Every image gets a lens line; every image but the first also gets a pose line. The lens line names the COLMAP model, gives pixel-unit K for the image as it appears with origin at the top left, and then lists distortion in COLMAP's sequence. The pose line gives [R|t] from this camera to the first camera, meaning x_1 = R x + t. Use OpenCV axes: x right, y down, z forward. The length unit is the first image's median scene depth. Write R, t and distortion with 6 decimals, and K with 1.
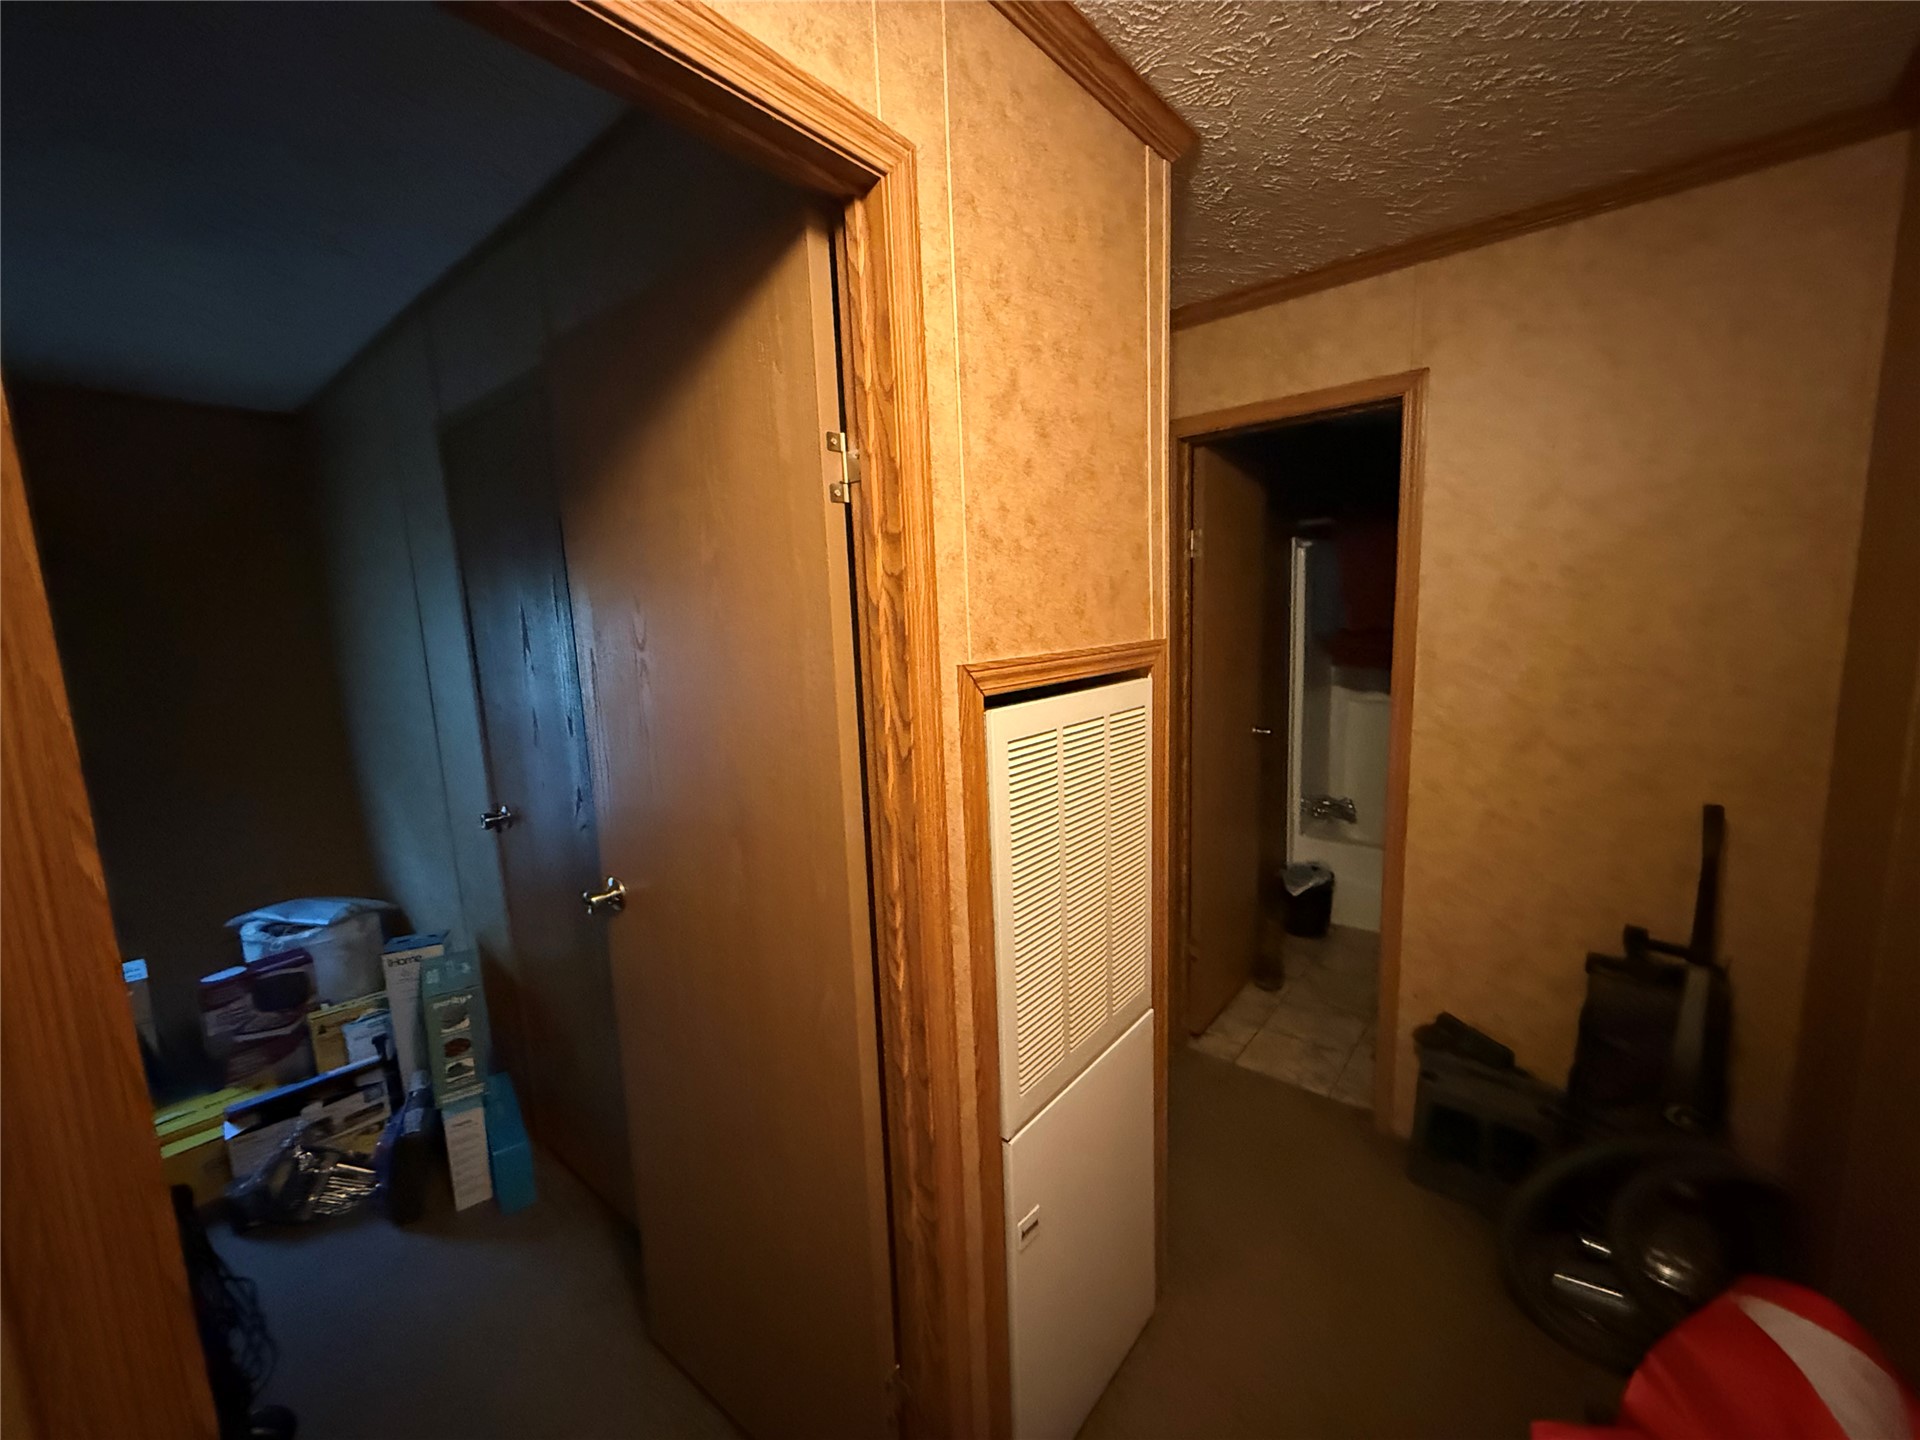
lens RADIAL K [[764.8, 0, 959.8], [0, 764.8, 719.3], [0, 0, 1]] dist [-0.000742, -0.000039]
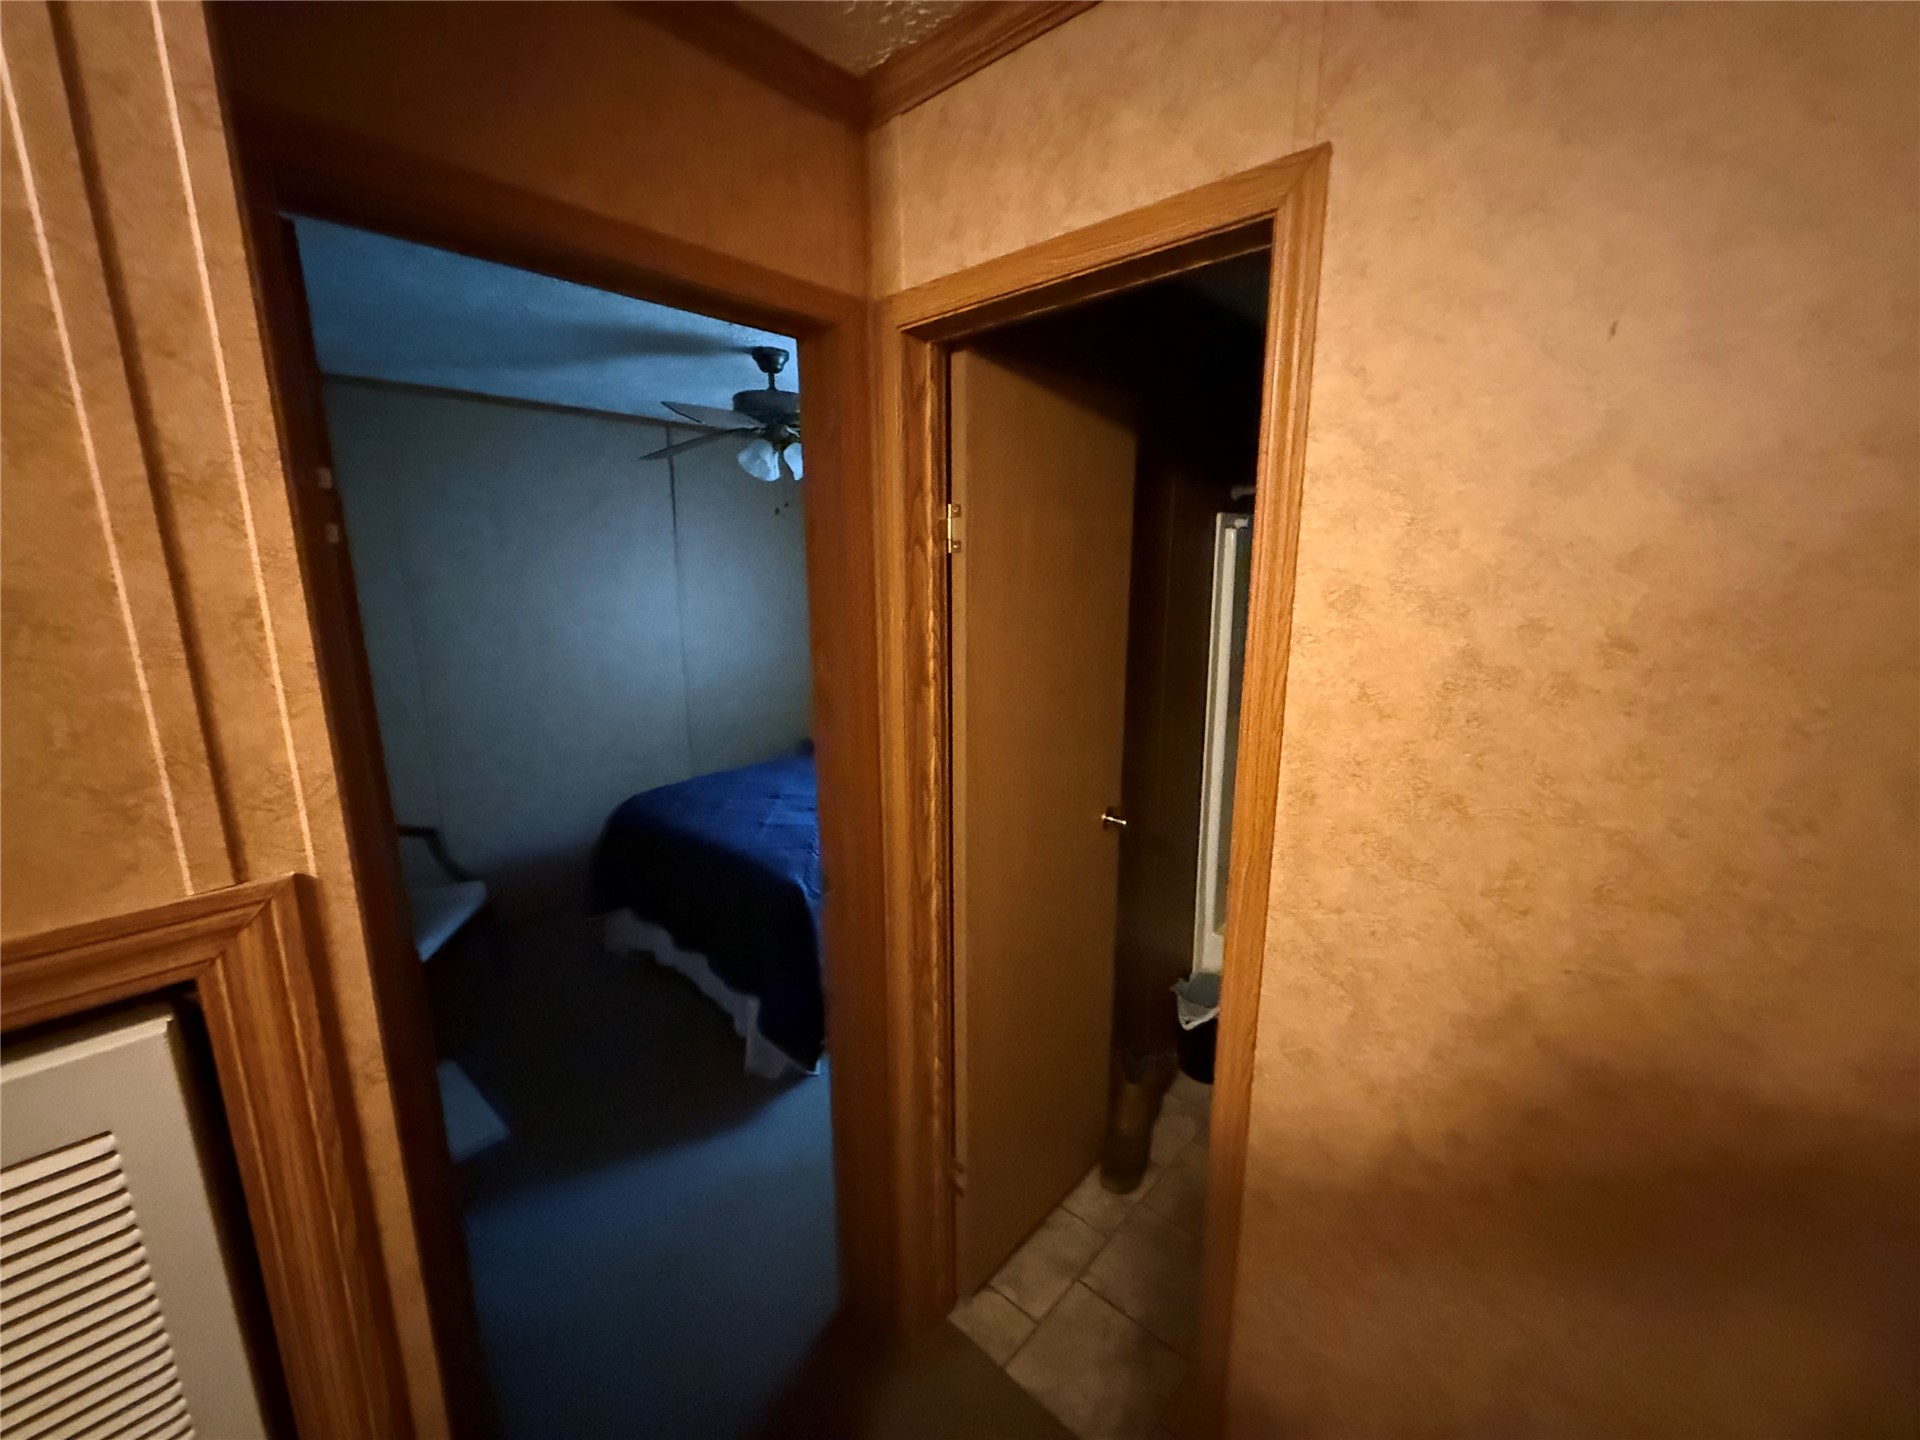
lens RADIAL K [[764.8, 0, 960.4], [0, 764.8, 718.4], [0, 0, 1]] dist [-0.000742, -0.000039]
pose [[0.998502, 0.041423, -0.035756, 0.420572], [-0.039252, 0.997461, 0.059425, -0.152569], [0.038127, -0.057933, 0.997592, 0.528788]]
